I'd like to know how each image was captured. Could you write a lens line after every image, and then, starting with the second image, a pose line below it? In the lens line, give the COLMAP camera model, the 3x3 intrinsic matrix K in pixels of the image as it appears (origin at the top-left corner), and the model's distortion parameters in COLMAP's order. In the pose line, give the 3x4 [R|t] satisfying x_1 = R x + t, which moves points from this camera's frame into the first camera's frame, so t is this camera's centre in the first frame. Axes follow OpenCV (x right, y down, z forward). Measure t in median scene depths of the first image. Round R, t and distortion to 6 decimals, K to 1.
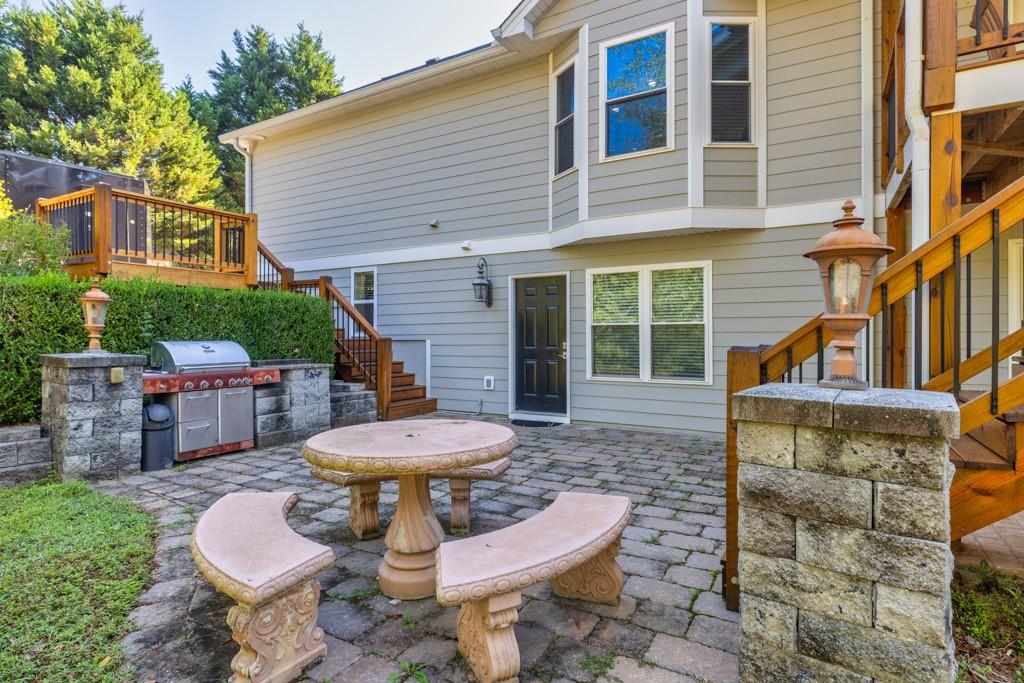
lens RADIAL K [[535.8, 0, 512.2], [0, 535.8, 339.6], [0, 0, 1]] dist [-0.004700, -0.001078]
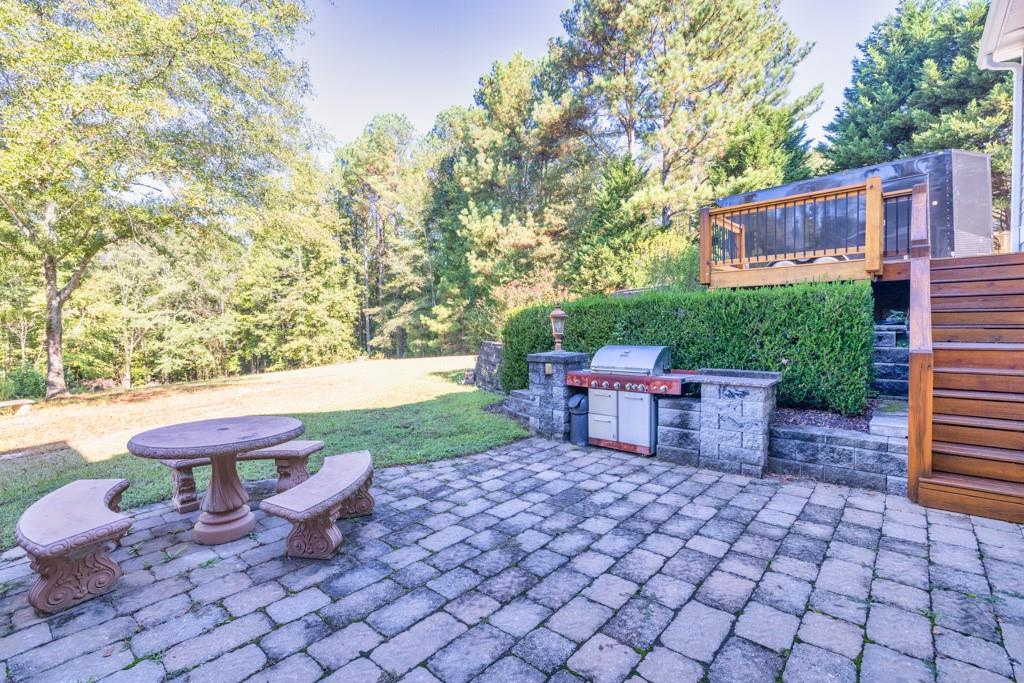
lens RADIAL K [[454.2, 0, 505.9], [0, 454.2, 337.1], [0, 0, 1]] dist [-0.003501, -0.000037]
pose [[-0.199523, 0.028646, -0.979474, 0.300574], [0.007492, 0.999588, 0.027708, -0.033626], [0.979865, -0.001810, -0.199655, 0.704946]]
